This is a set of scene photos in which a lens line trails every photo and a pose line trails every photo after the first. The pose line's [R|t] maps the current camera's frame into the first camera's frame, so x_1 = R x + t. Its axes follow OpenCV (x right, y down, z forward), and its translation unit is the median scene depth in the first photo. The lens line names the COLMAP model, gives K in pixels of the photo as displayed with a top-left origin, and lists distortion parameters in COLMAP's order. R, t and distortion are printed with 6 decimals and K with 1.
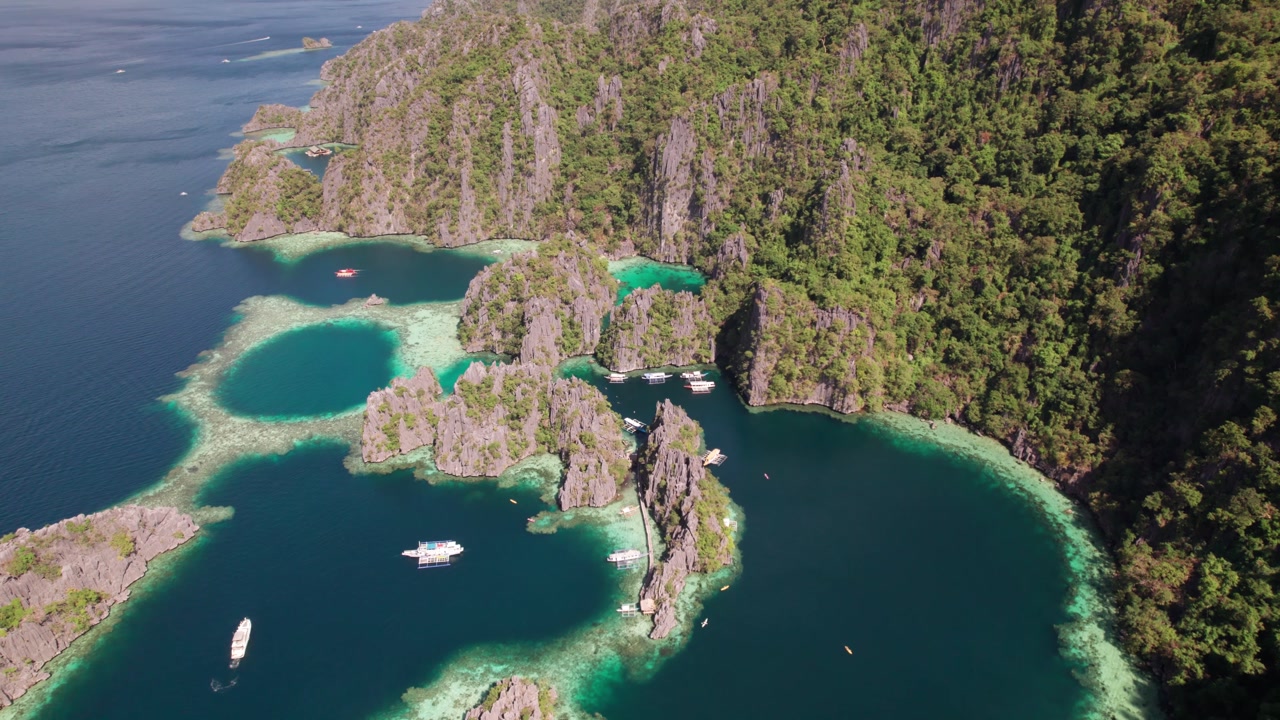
lens RADIAL K [[934.5, 0, 625.0], [0, 934.5, 391.6], [0, 0, 1]] dist [-0.057174, 0.059416]
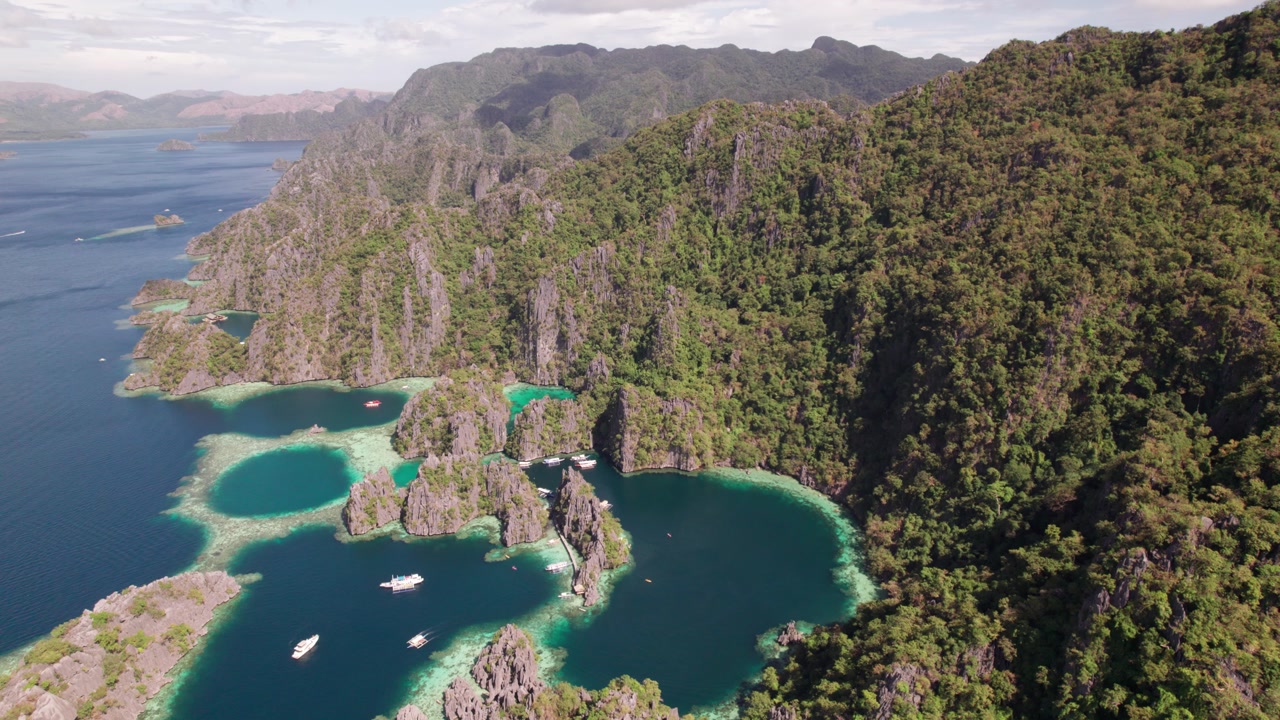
lens RADIAL K [[1019.1, 0, 638.7], [0, 1019.1, 359.2], [0, 0, 1]] dist [0.002964, -0.002820]
pose [[0.977263, -0.066217, 0.201423, -0.143069], [0.103750, 0.977825, -0.181917, 0.130279], [-0.184911, 0.198678, 0.962463, -0.526156]]
